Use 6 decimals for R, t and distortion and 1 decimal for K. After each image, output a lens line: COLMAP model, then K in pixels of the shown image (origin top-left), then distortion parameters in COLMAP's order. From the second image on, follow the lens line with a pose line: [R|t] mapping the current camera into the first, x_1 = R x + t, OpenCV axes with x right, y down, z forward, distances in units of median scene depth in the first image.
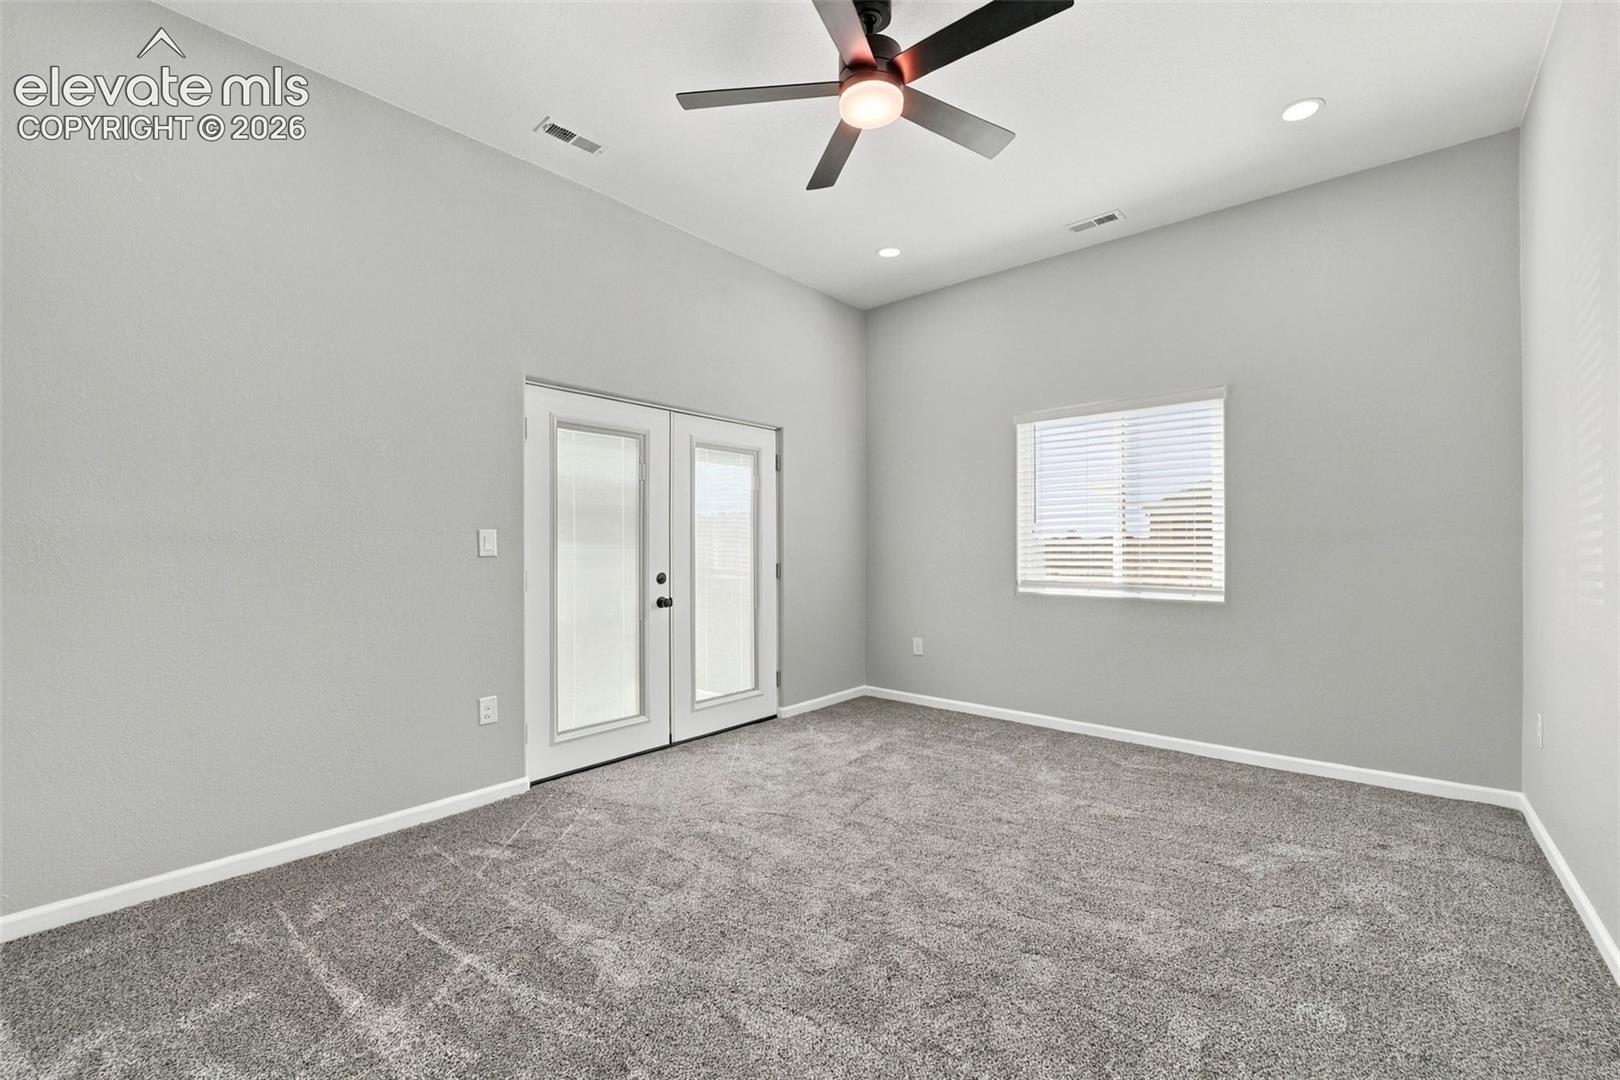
lens RADIAL K [[661.1, 0, 798.1], [0, 661.1, 542.8], [0, 0, 1]] dist [-0.027728, -0.001371]
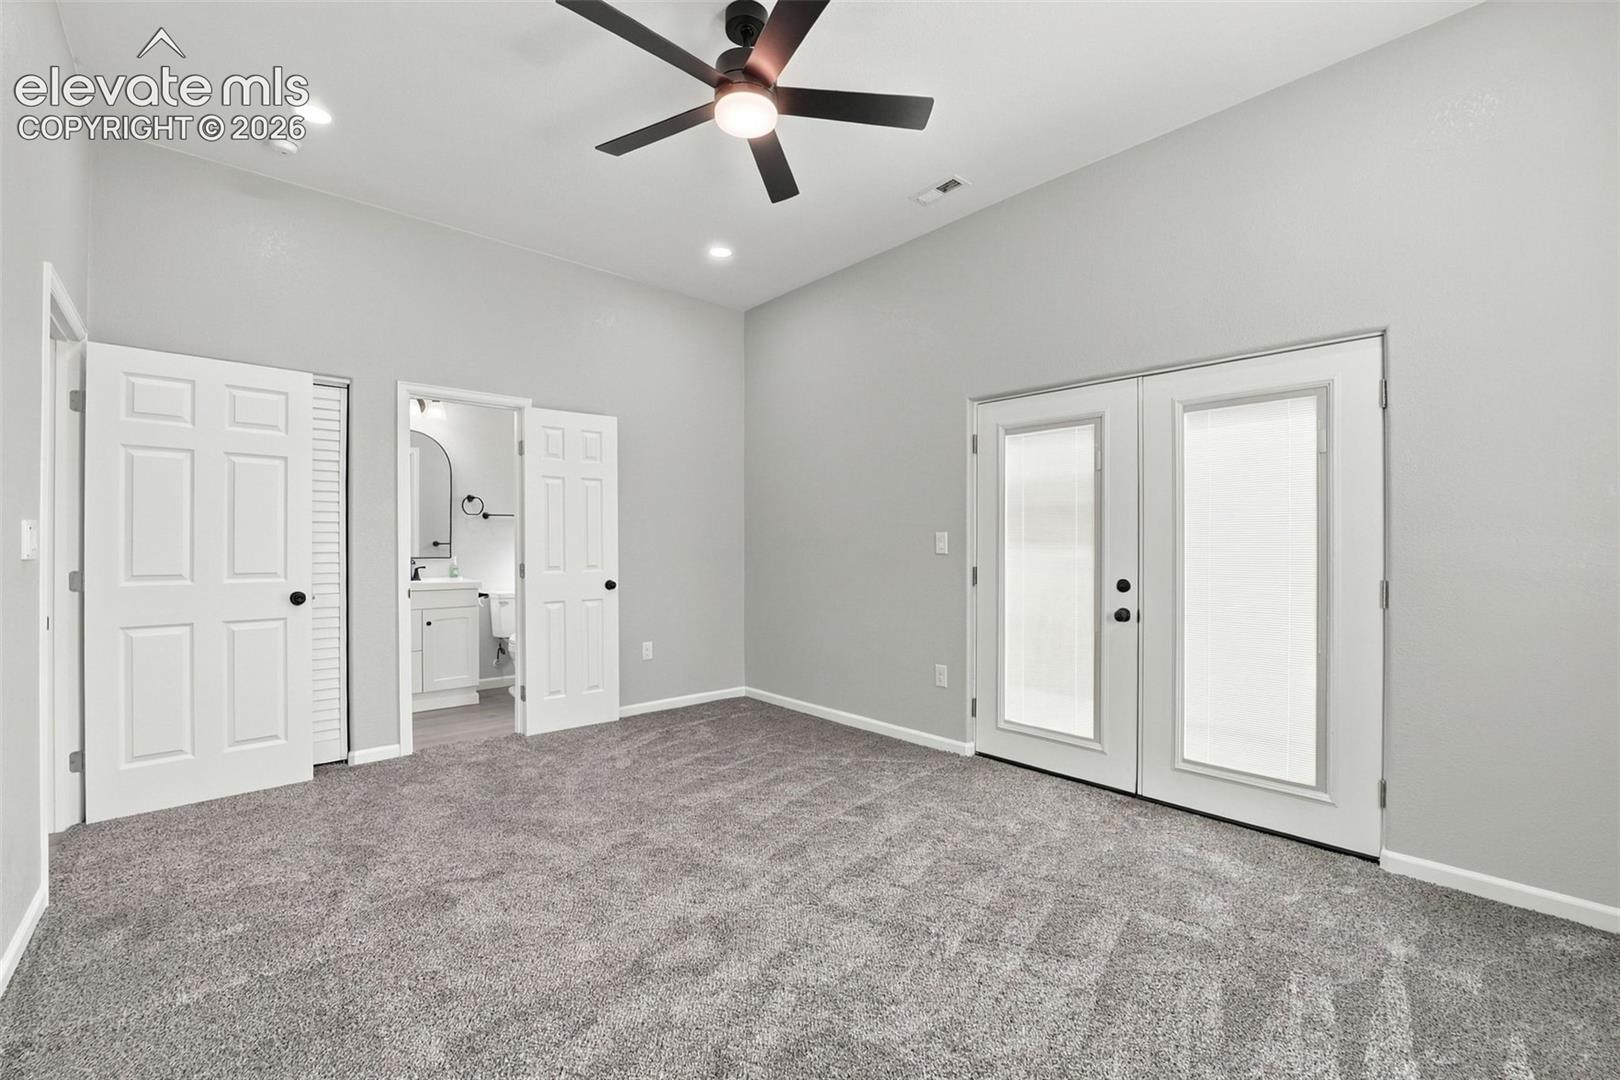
lens RADIAL K [[661.1, 0, 812.5], [0, 661.1, 542.4], [0, 0, 1]] dist [-0.027728, -0.001371]
pose [[-0.103058, 0.000835, -0.994675, 0.698066], [0.001360, 0.999999, 0.000699, -0.001537], [0.994674, -0.001281, -0.103059, 0.758778]]
